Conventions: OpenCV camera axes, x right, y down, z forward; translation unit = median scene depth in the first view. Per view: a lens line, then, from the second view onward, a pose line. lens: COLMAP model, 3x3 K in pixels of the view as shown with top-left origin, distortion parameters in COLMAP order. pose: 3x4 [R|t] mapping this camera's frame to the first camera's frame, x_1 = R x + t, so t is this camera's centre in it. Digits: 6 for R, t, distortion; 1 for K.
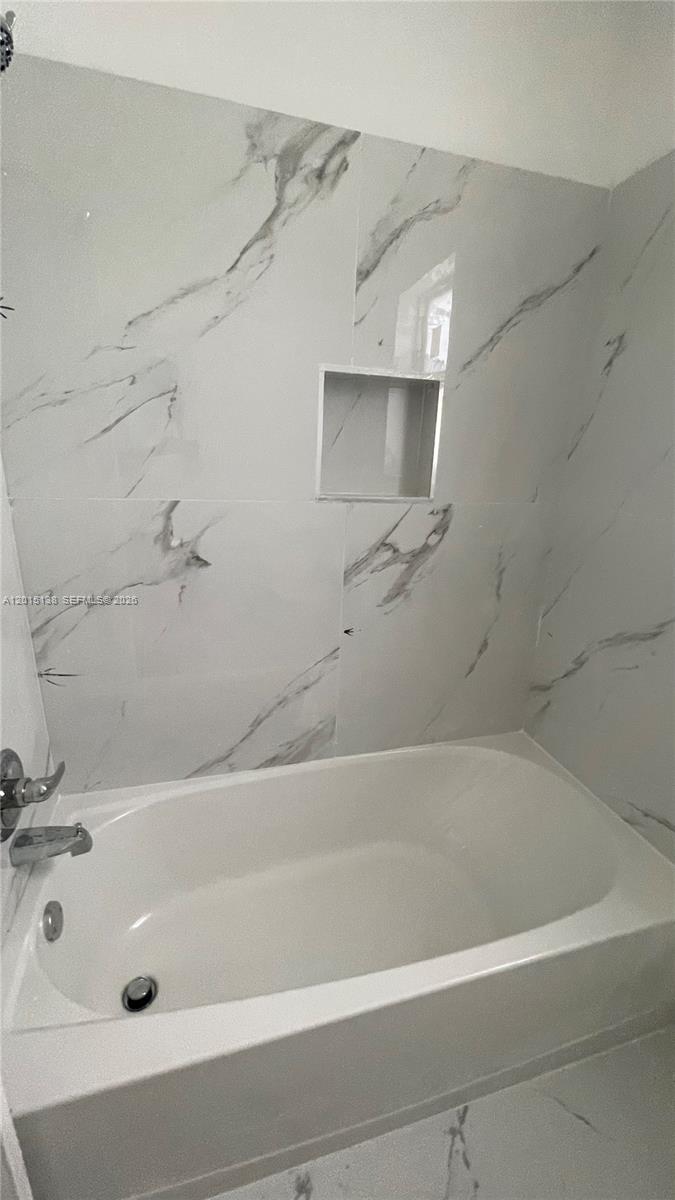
lens RADIAL K [[499.1, 0, 337.5], [0, 499.1, 600.0], [0, 0, 1]] dist [-0.000080, 0.000078]
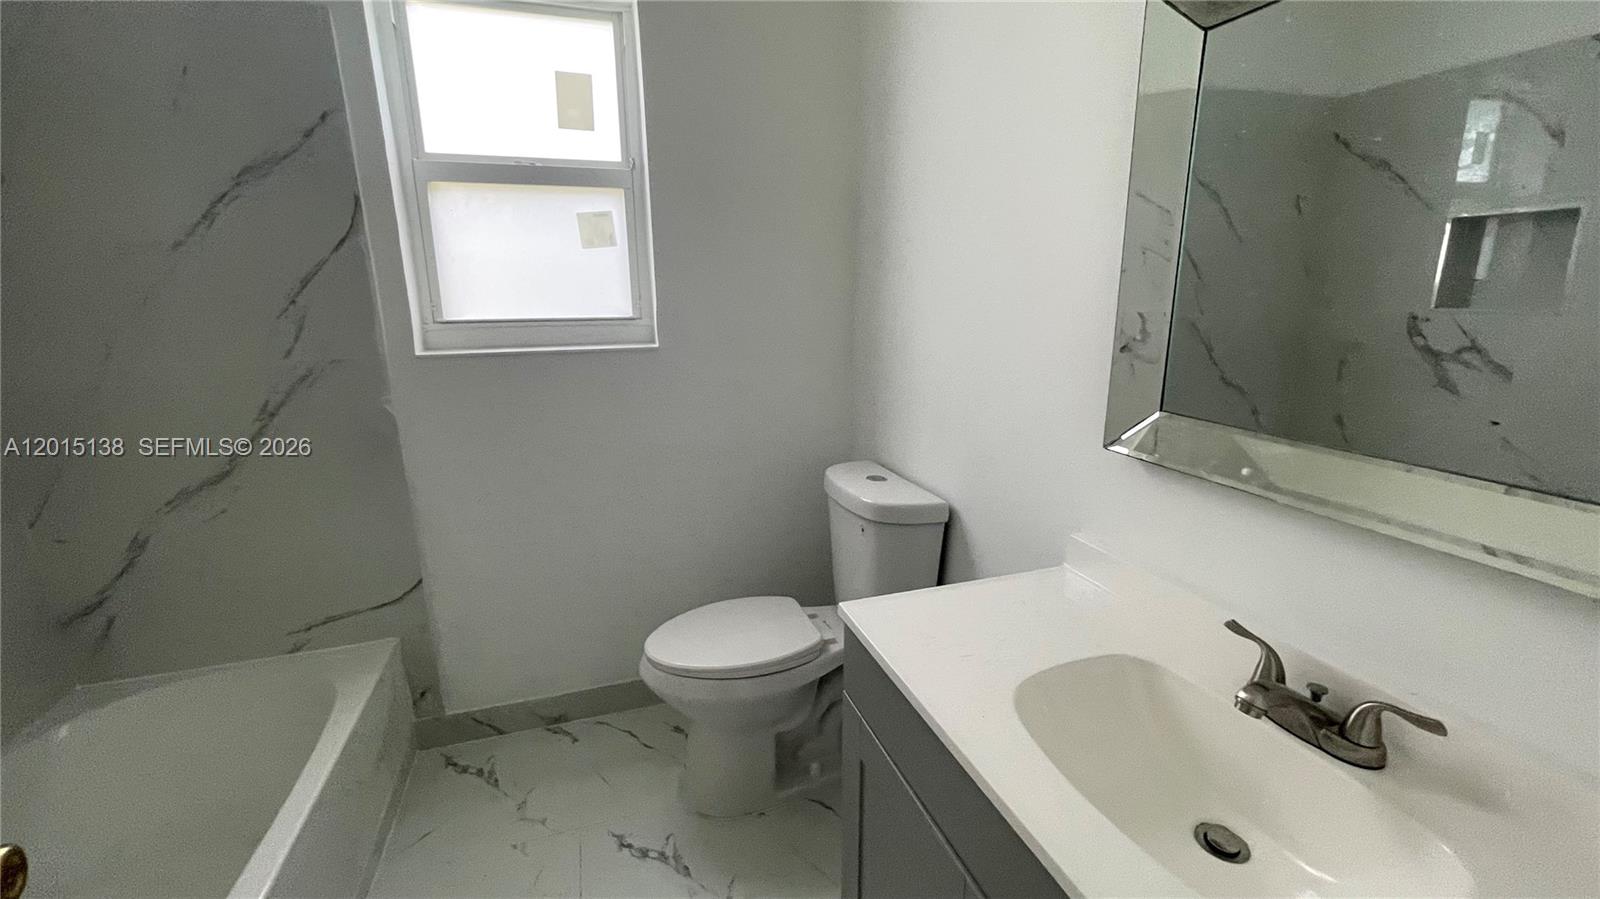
lens RADIAL K [[665.5, 0, 800.0], [0, 665.5, 449.5], [0, 0, 1]] dist [-0.000080, 0.000078]
pose [[-0.026533, -0.258261, 0.965711, -0.691814], [0.310289, 0.916207, 0.253547, 0.045405], [-0.950272, 0.306377, 0.055826, -0.194342]]
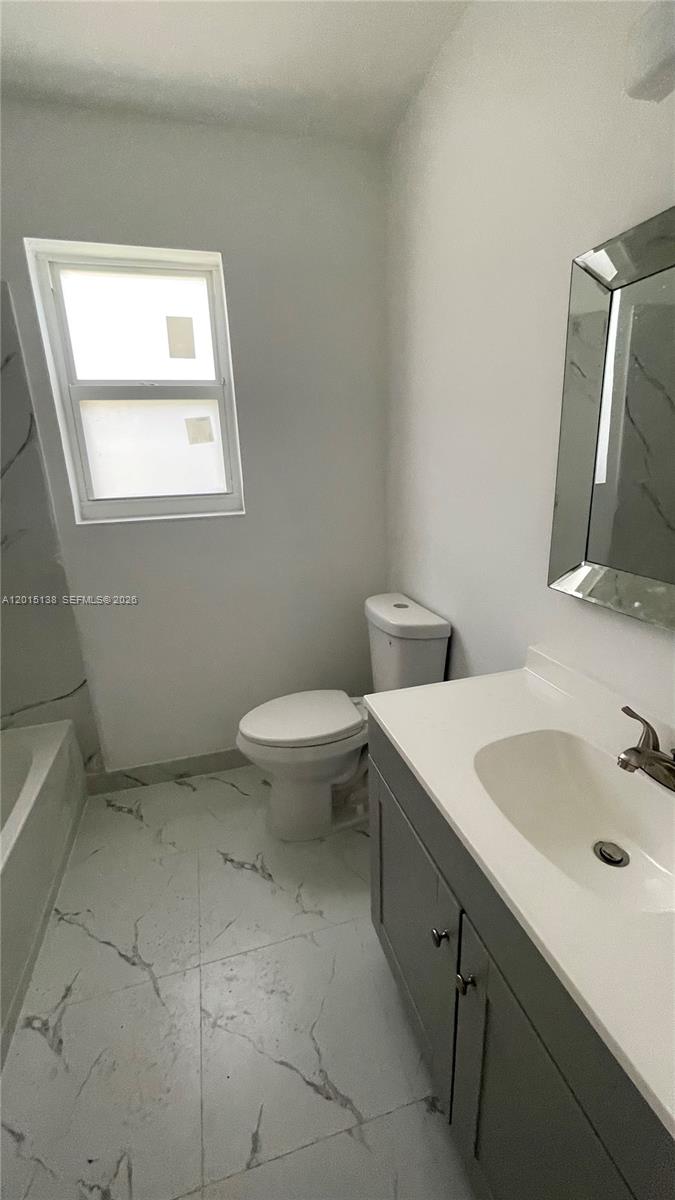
lens RADIAL K [[499.1, 0, 337.5], [0, 499.1, 600.0], [0, 0, 1]] dist [-0.000080, 0.000078]
pose [[0.015376, -0.298916, 0.954155, -0.756326], [0.337415, 0.899844, 0.276464, 0.022187], [-0.941230, 0.317695, 0.114695, -0.248839]]
